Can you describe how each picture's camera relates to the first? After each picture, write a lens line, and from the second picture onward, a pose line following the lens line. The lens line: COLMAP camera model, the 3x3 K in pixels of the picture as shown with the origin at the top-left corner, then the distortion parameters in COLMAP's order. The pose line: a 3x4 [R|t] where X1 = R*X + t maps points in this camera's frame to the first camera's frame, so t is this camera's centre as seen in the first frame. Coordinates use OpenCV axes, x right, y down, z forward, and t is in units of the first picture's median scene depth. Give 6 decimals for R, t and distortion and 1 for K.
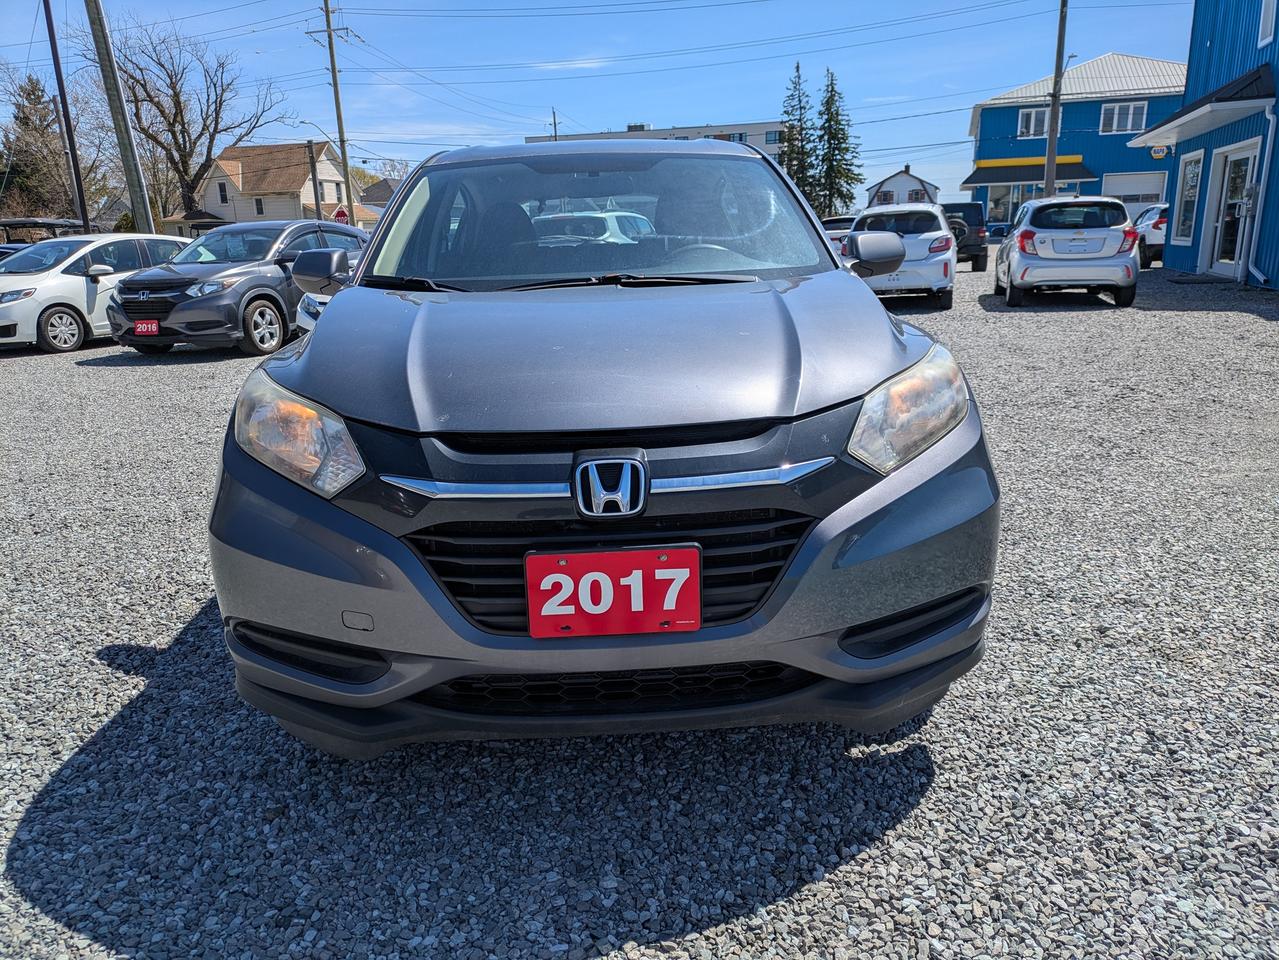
lens RADIAL K [[964.6, 0, 639.5], [0, 964.6, 480.0], [0, 0, 1]] dist [0.044558, -0.031996]
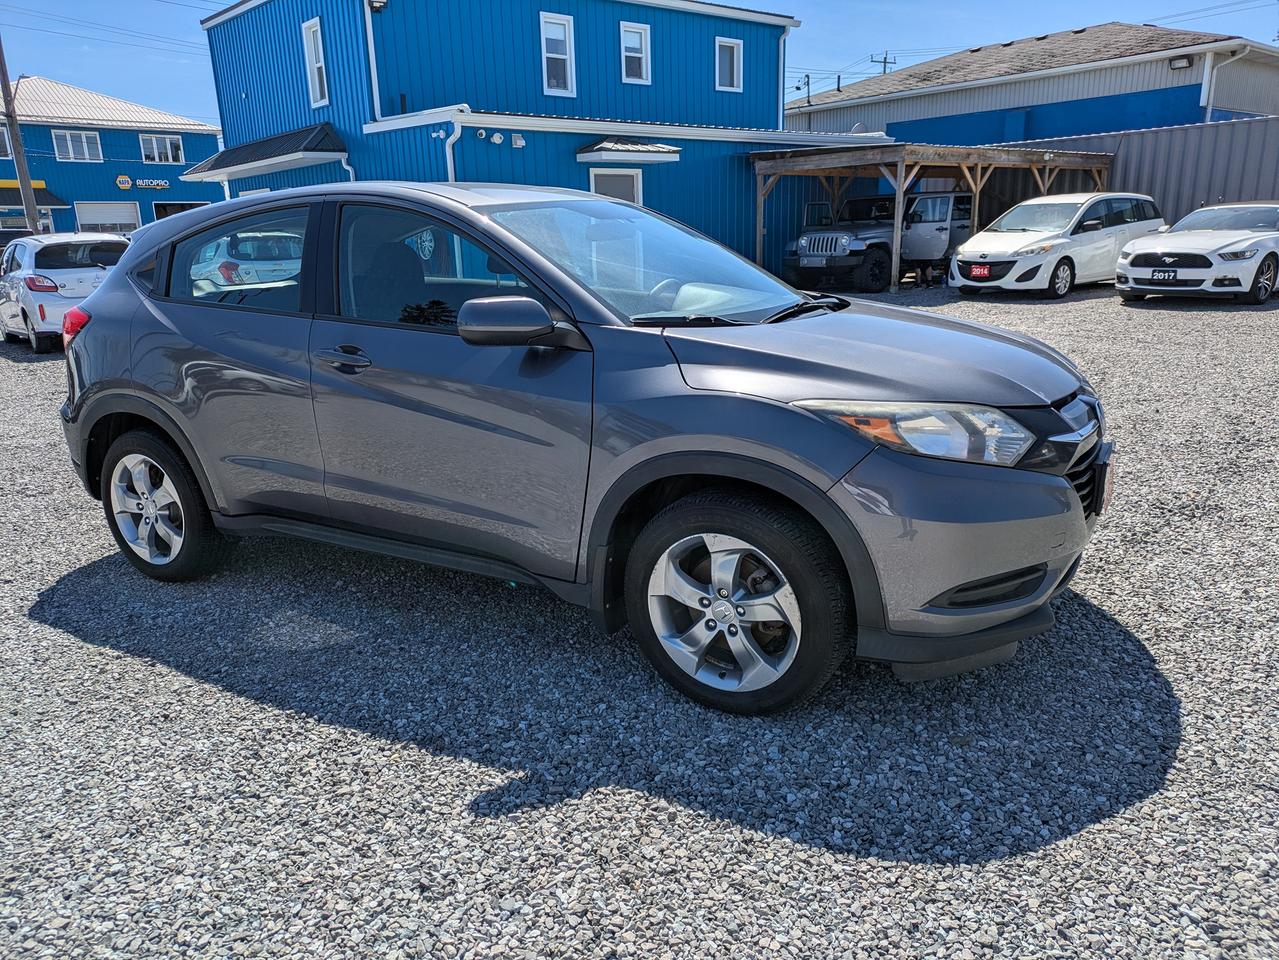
lens RADIAL K [[964.6, 0, 639.5], [0, 964.6, 480.0], [0, 0, 1]] dist [0.044558, -0.031996]
pose [[0.506464, -0.206987, 0.837049, -0.193782], [0.227178, 0.968493, 0.102036, -0.025215], [-0.831796, 0.138481, 0.537530, 0.073512]]
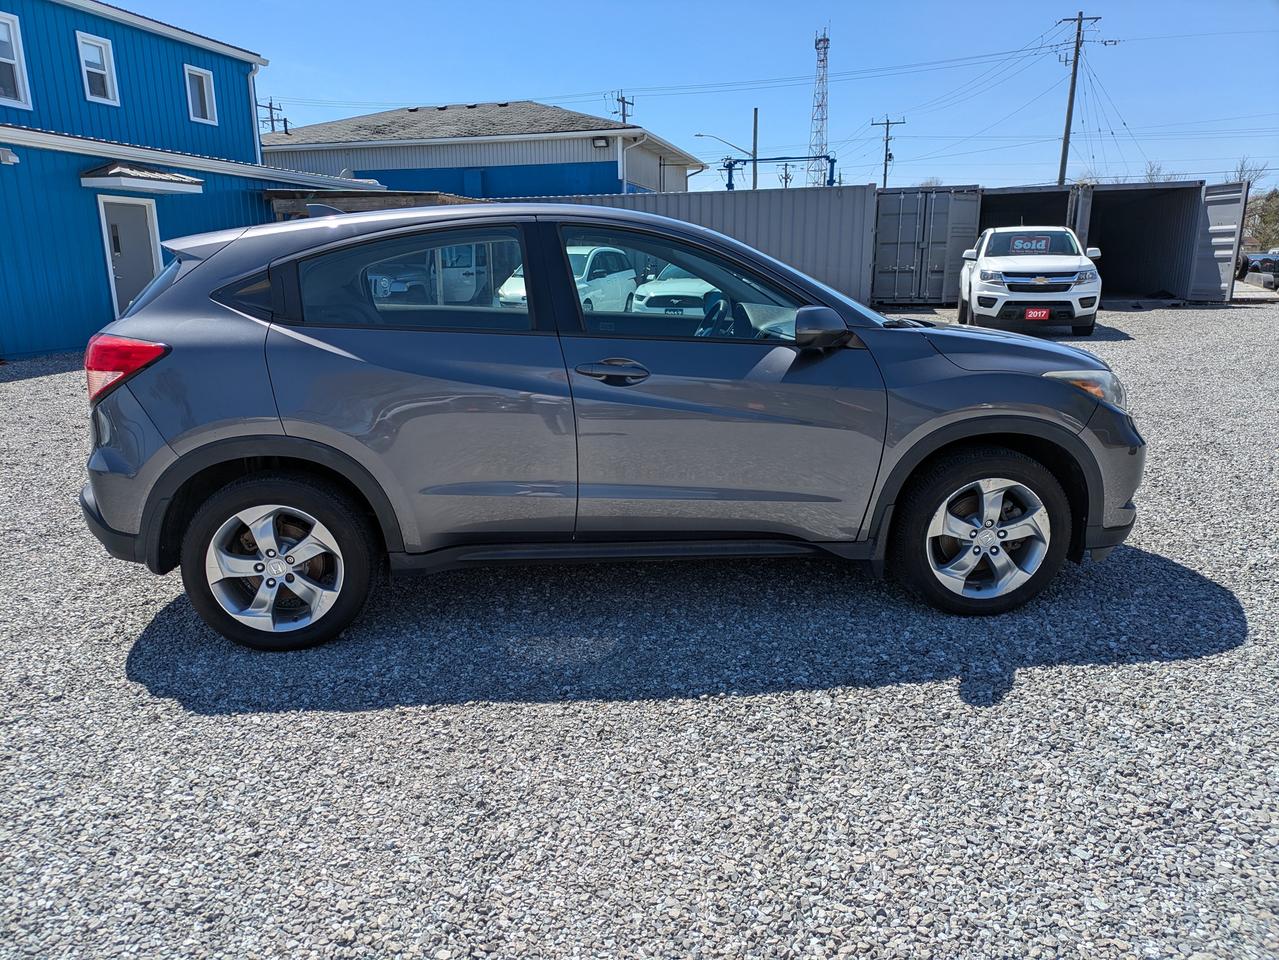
lens RADIAL K [[964.6, 0, 639.5], [0, 964.6, 480.0], [0, 0, 1]] dist [0.044558, -0.031996]
pose [[-0.088367, -0.191792, 0.977449, -0.258992], [0.255525, 0.944086, 0.208347, -0.061779], [-0.962756, 0.268174, -0.034418, 0.232204]]
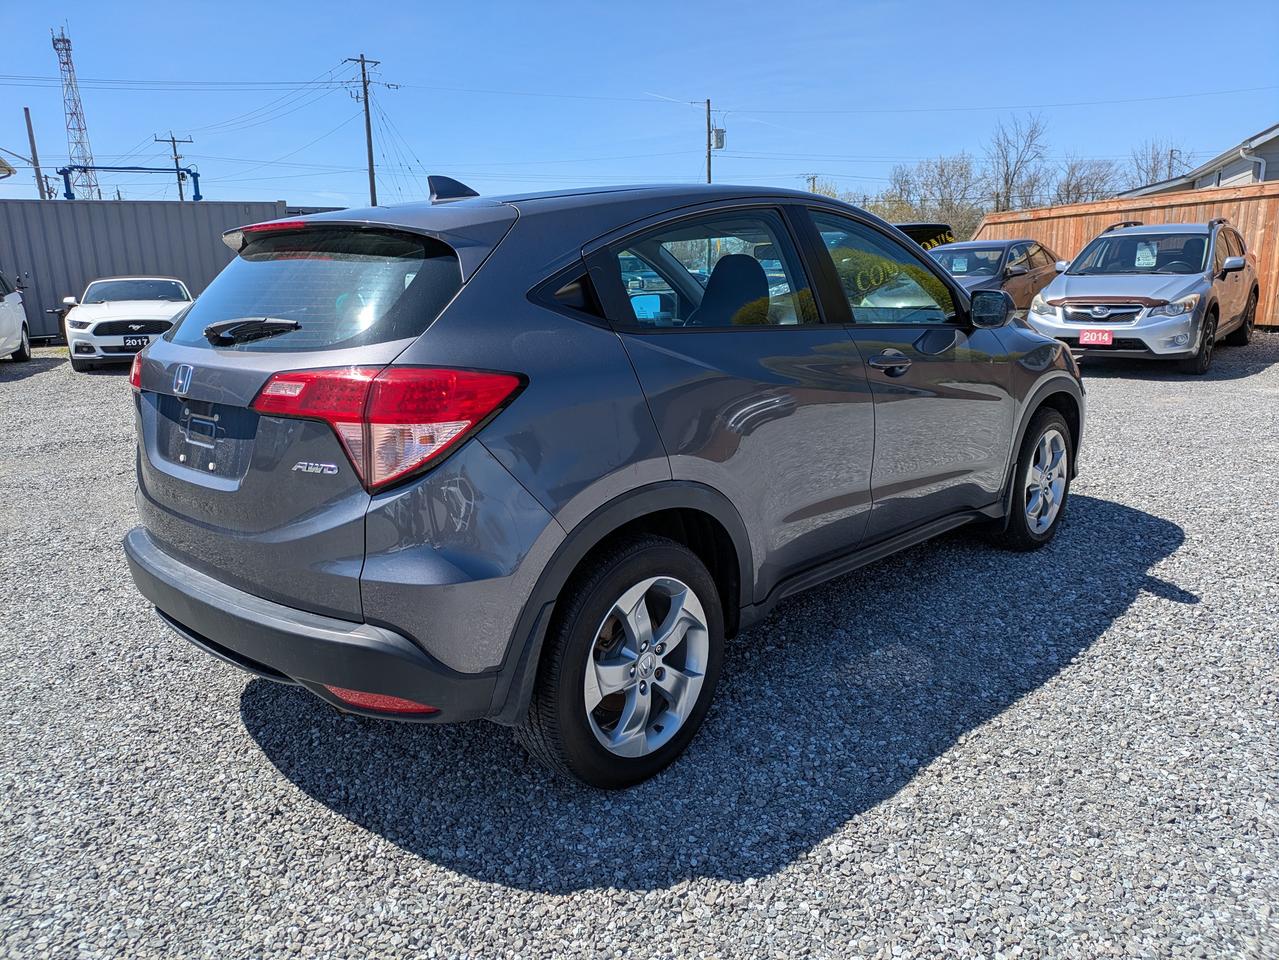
lens RADIAL K [[926.0, 0, 639.5], [0, 926.0, 480.0], [0, 0, 1]] dist [0.043626, -0.000819]
pose [[-0.717064, -0.105836, 0.688925, -0.150172], [0.216374, 0.905773, 0.364360, -0.099438], [-0.662572, 0.410335, -0.626597, 0.382917]]
